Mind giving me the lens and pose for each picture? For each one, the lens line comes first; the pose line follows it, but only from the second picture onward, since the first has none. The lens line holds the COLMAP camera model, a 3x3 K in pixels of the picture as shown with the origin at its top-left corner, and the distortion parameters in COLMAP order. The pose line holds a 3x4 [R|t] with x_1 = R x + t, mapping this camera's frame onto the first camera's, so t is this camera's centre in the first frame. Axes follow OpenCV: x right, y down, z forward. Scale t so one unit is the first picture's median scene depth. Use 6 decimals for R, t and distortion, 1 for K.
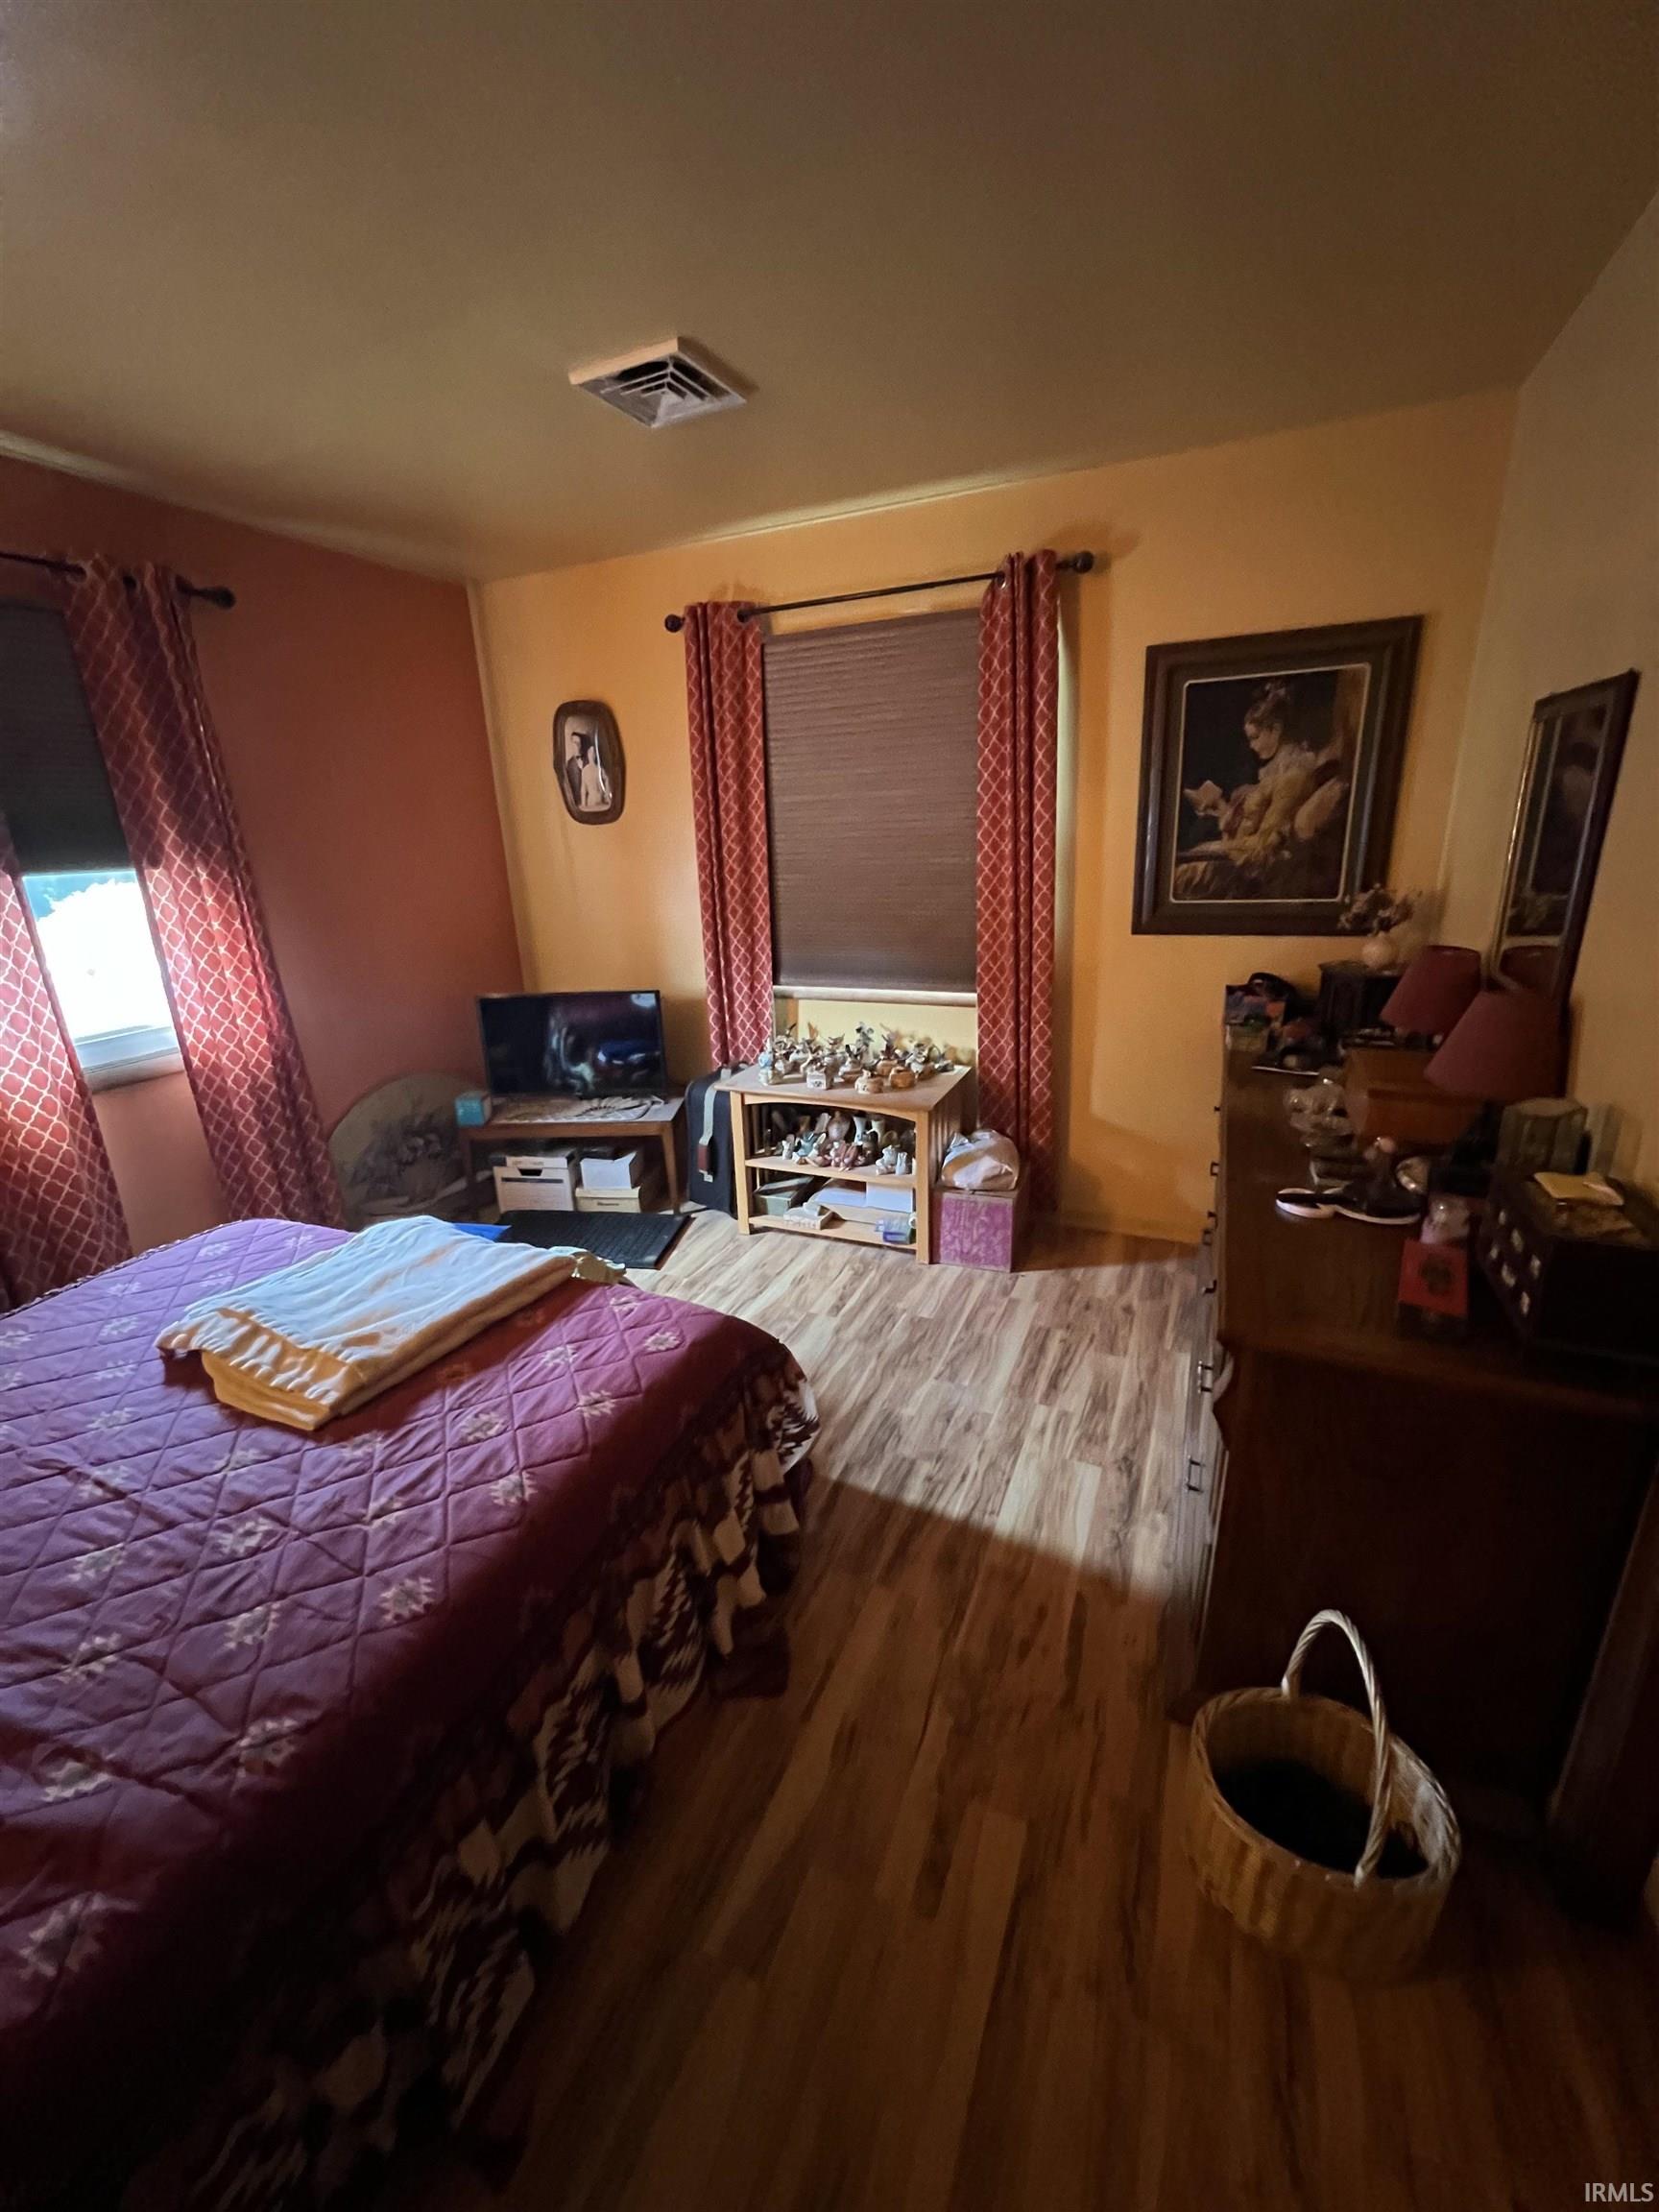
lens RADIAL K [[885.0, 0, 828.0], [0, 885.0, 1102.5], [0, 0, 1]] dist [-0.000273, -0.000543]
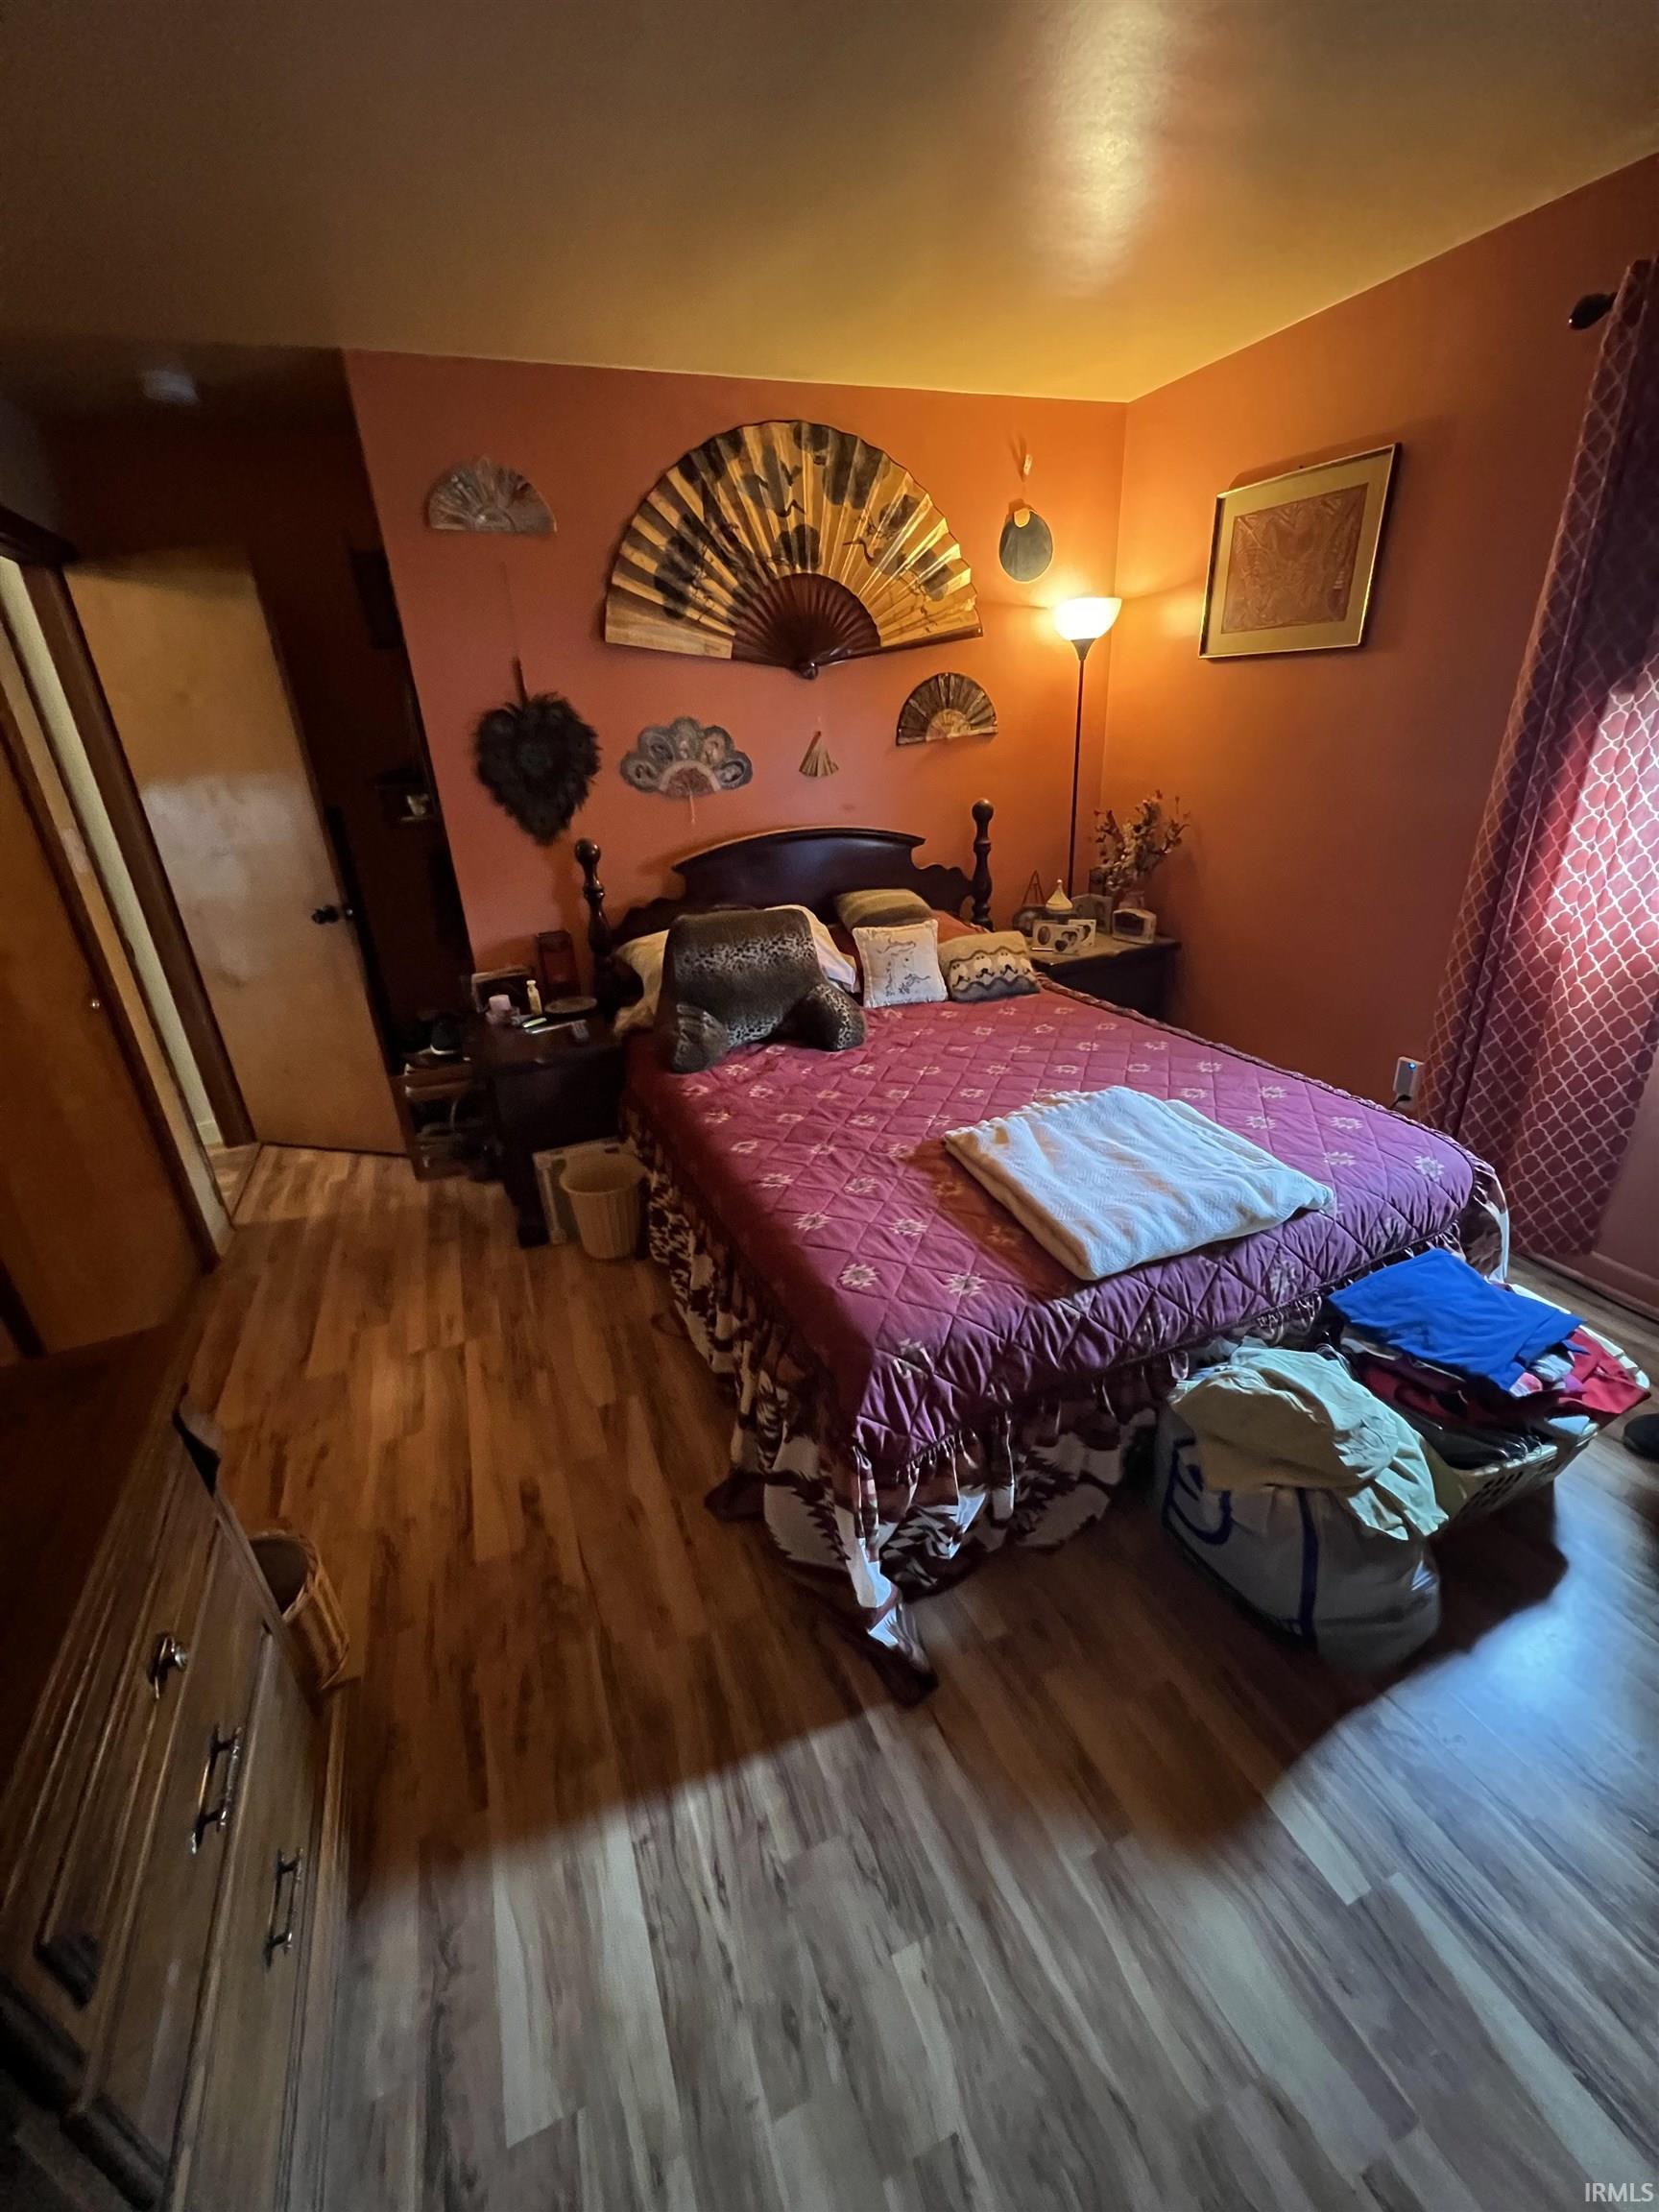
lens RADIAL K [[885.0, 0, 827.7], [0, 885.0, 1101.4], [0, 0, 1]] dist [-0.000273, -0.000543]
pose [[-0.683806, 0.358634, -0.635446, 0.306232], [-0.149826, 0.783306, 0.603311, -0.367423], [0.714116, 0.507754, -0.481896, 1.120883]]
